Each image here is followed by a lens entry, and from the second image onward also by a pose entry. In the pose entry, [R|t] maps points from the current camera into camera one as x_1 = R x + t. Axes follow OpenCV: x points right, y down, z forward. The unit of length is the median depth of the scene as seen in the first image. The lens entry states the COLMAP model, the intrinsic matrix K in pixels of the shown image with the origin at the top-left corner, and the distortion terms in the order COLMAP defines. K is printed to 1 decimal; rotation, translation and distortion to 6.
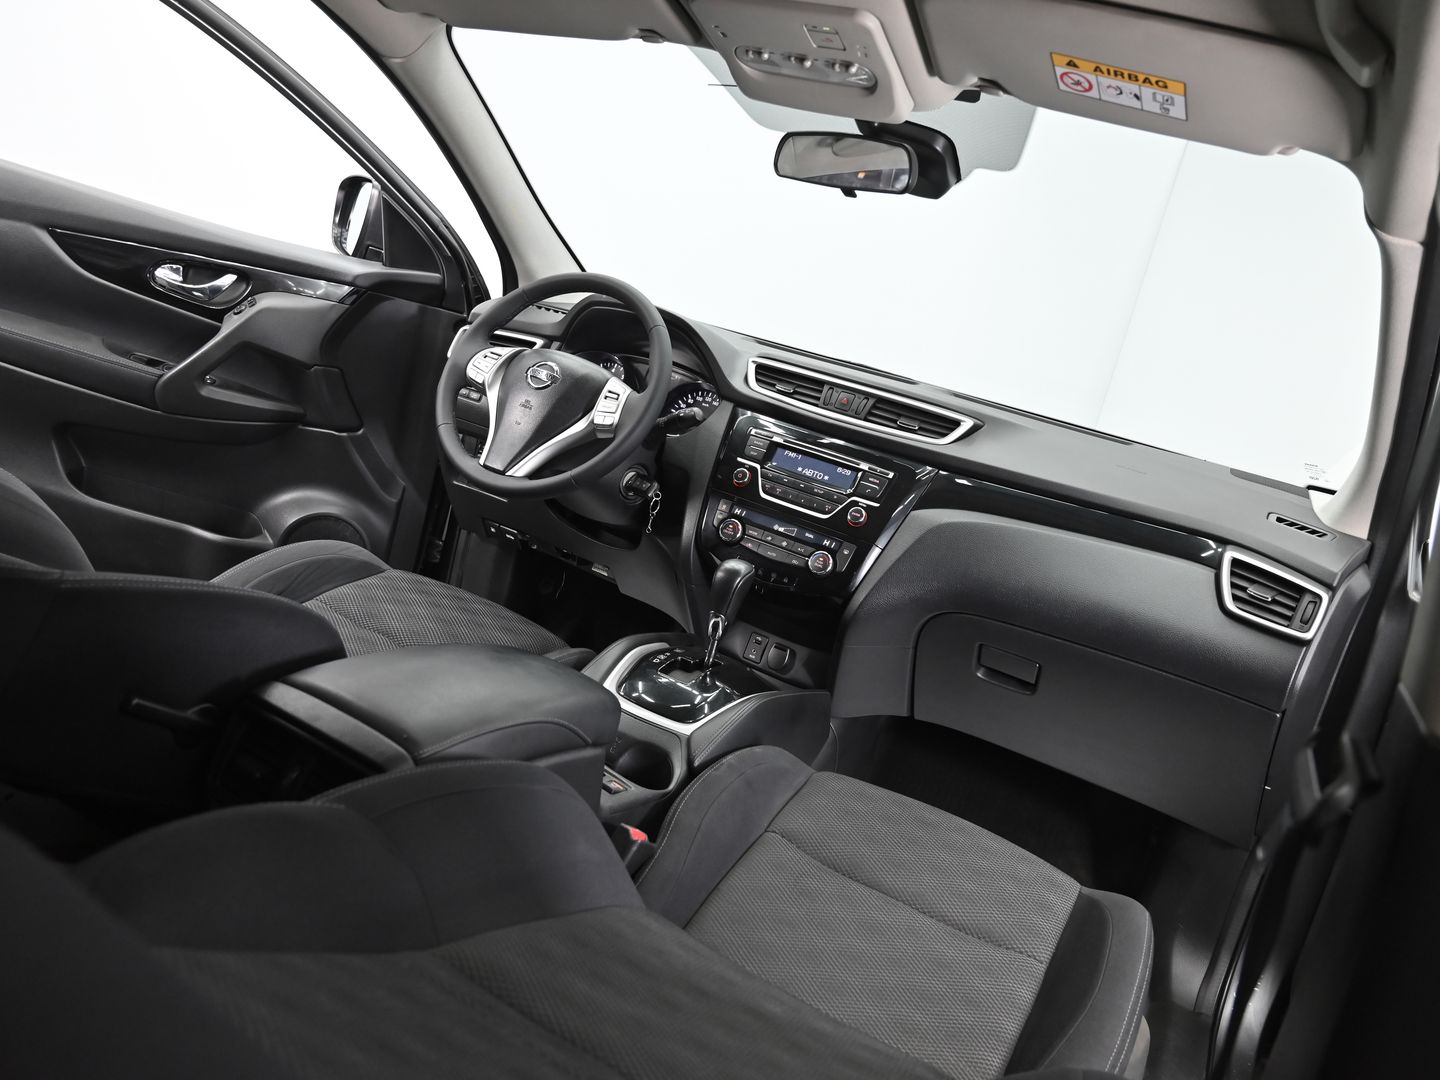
lens RADIAL K [[1051.4, 0, 720.0], [0, 1051.4, 540.0], [0, 0, 1]] dist [-0.008758, -0.005245]
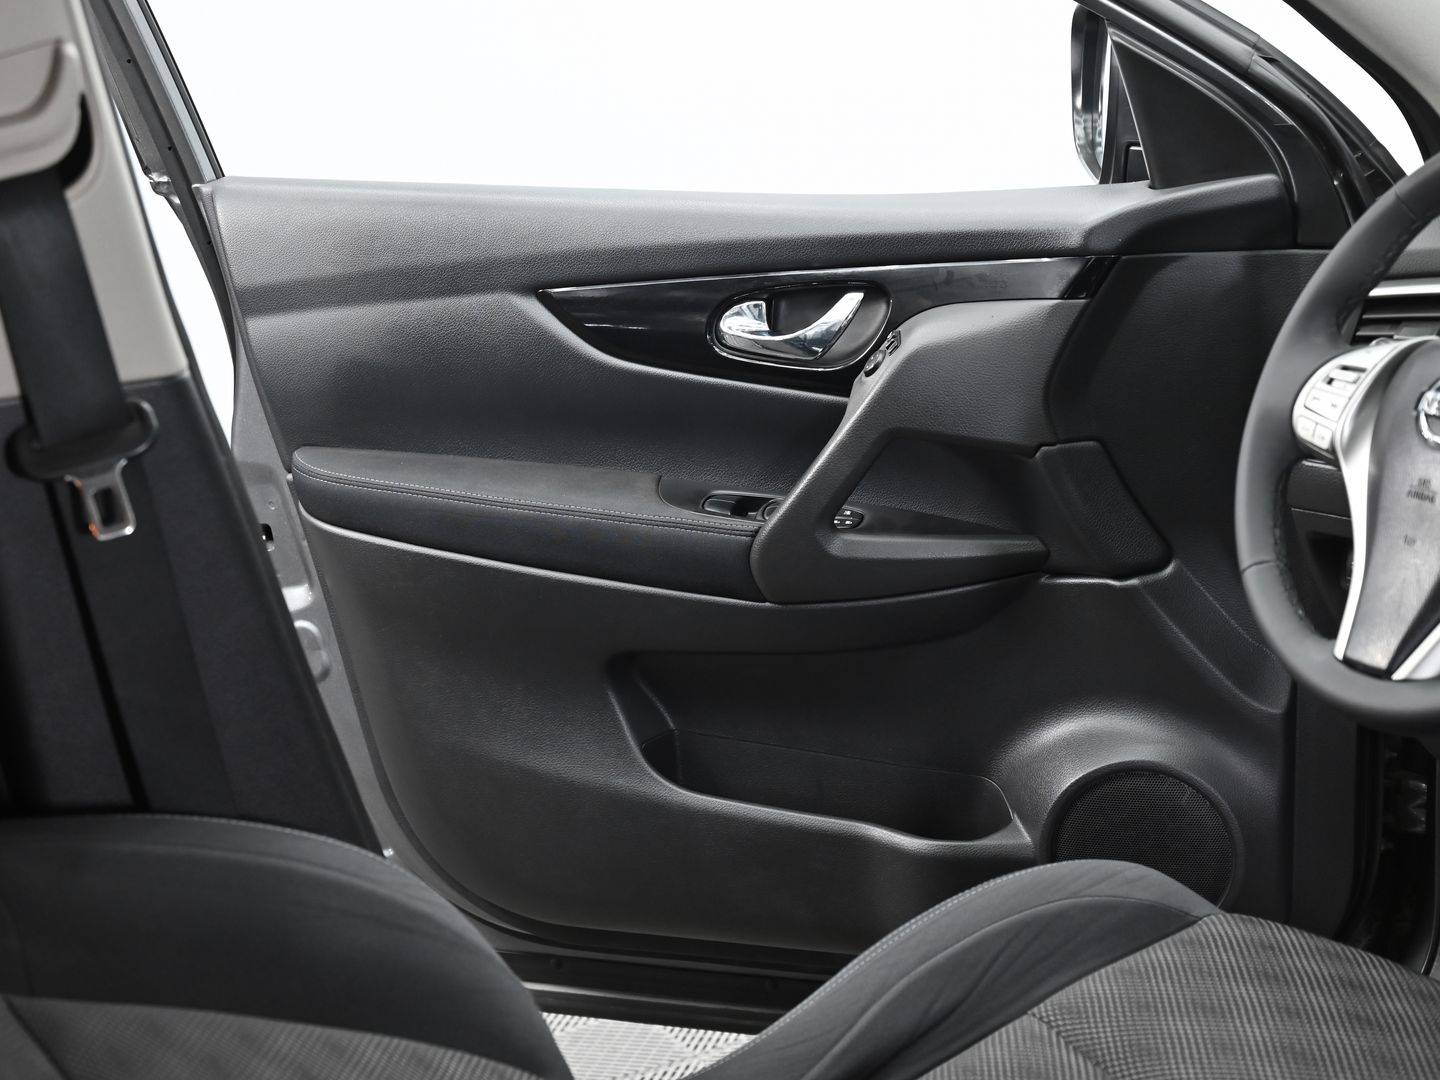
lens RADIAL K [[2387.4, 0, 720.0], [0, 2387.4, 540.0], [0, 0, 1]] dist [-0.029441, -0.027453]
pose [[0.777345, -0.161729, -0.607929, 0.144503], [0.135397, 0.986752, -0.089380, -0.064664], [0.614330, -0.012833, 0.788945, 0.132526]]
